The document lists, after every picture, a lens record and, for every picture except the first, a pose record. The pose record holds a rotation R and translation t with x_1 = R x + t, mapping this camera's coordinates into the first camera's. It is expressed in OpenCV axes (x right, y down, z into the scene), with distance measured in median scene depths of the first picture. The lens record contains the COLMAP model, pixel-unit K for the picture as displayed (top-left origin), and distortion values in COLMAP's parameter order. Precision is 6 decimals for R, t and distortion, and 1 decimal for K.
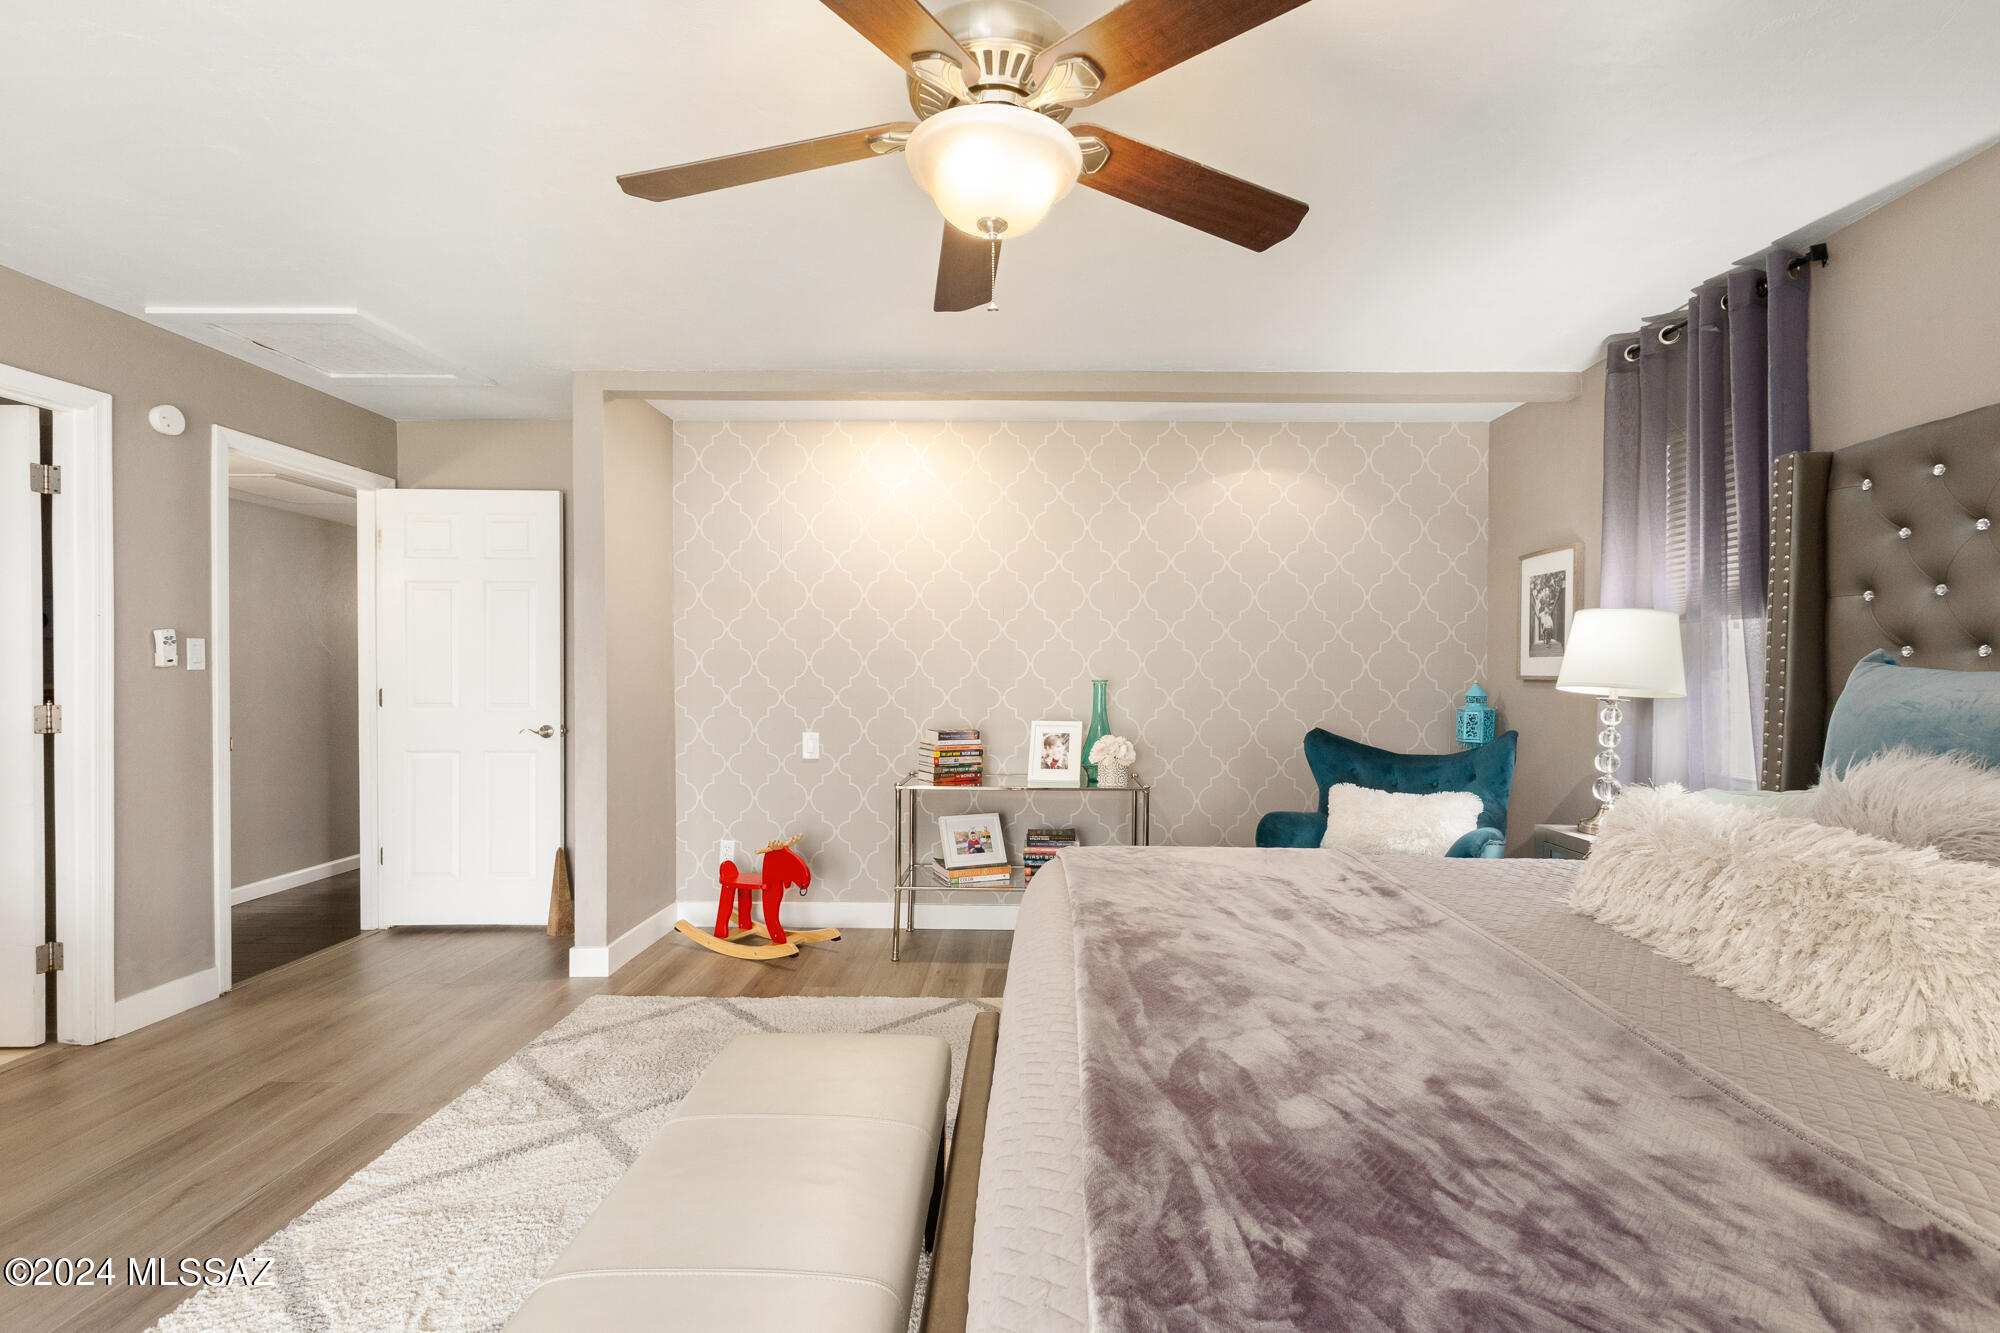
lens RADIAL K [[896.2, 0, 1006.1], [0, 896.2, 676.3], [0, 0, 1]] dist [0.001568, 0.000084]
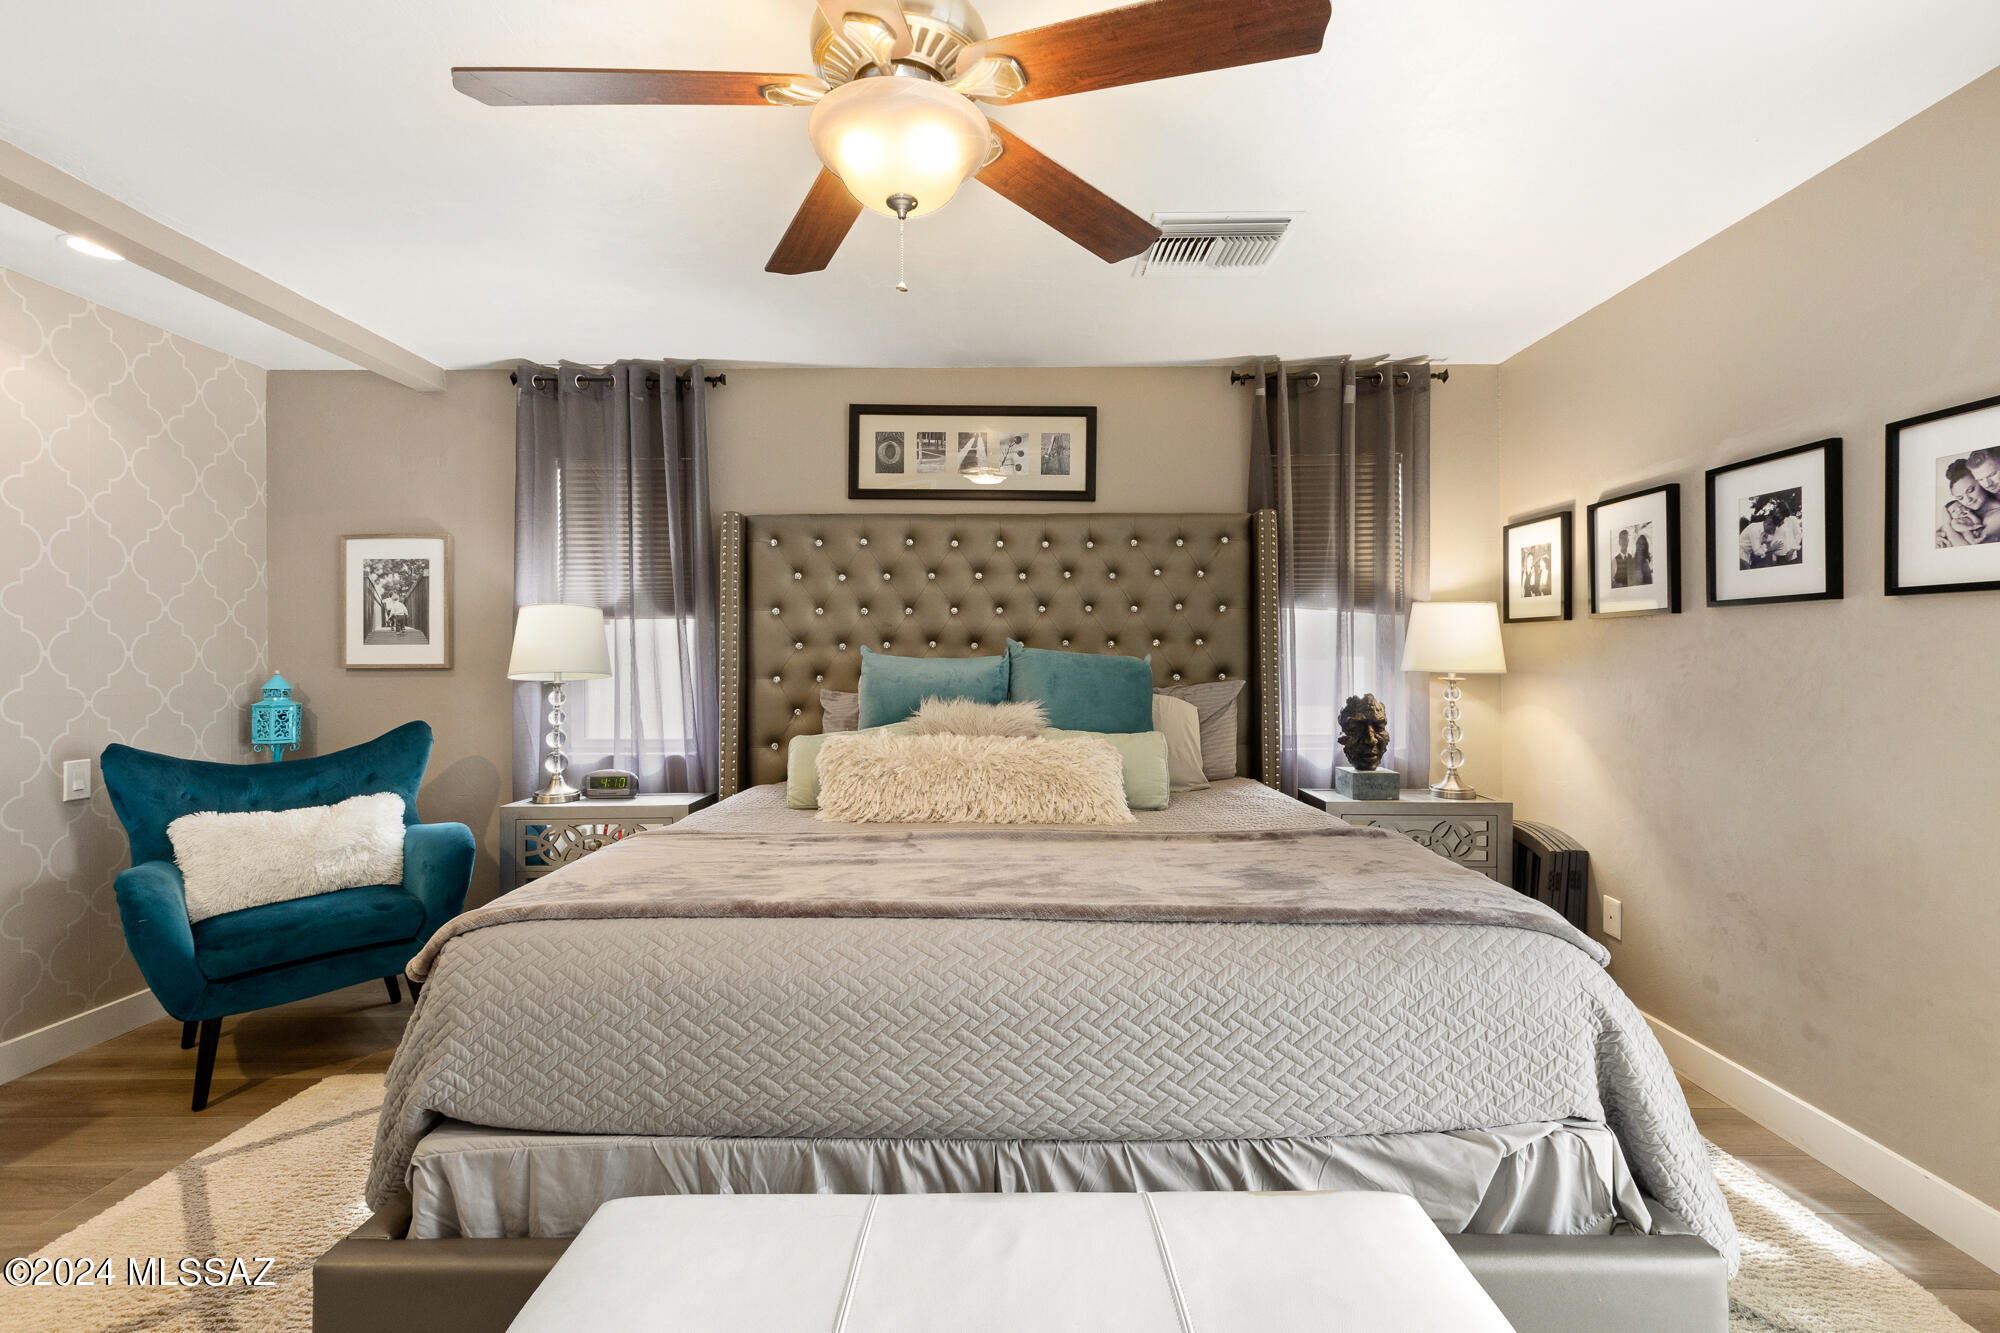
lens RADIAL K [[896.2, 0, 1010.3], [0, 896.2, 655.1], [0, 0, 1]] dist [0.001568, 0.000084]
pose [[-0.033861, -0.003251, 0.999421, -0.410546], [0.010976, 0.999933, 0.003625, -0.006800], [-0.999366, 0.011093, -0.033823, 0.382282]]
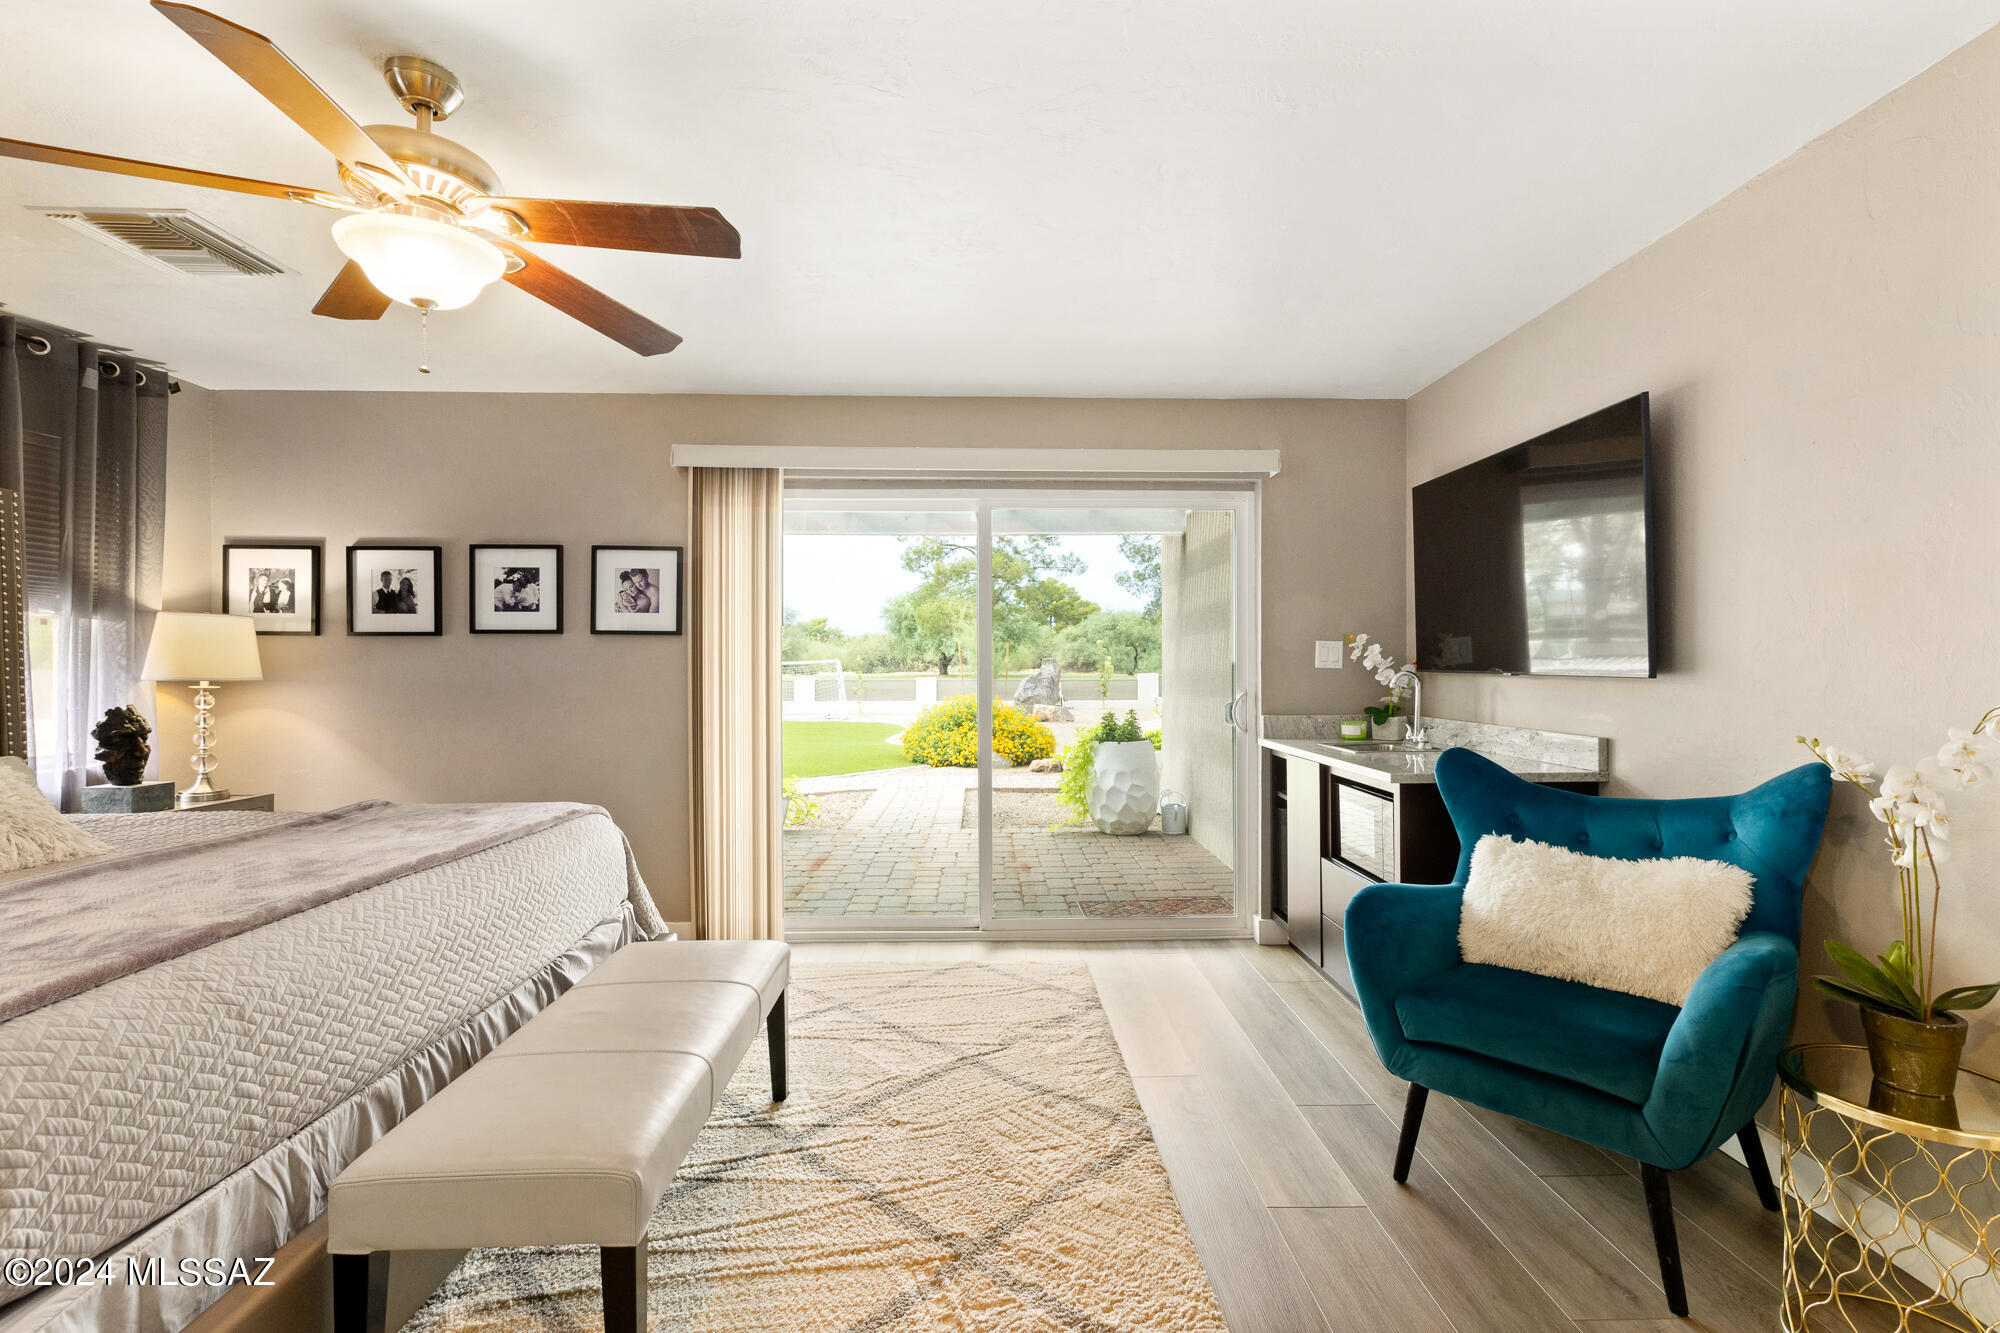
lens RADIAL K [[896.2, 0, 1004.7], [0, 896.2, 660.1], [0, 0, 1]] dist [0.001568, 0.000084]
pose [[-0.998701, -0.004845, -0.050725, -0.196060], [-0.005102, 0.999975, 0.004950, -0.018976], [0.050700, 0.005202, -0.998700, 1.545508]]
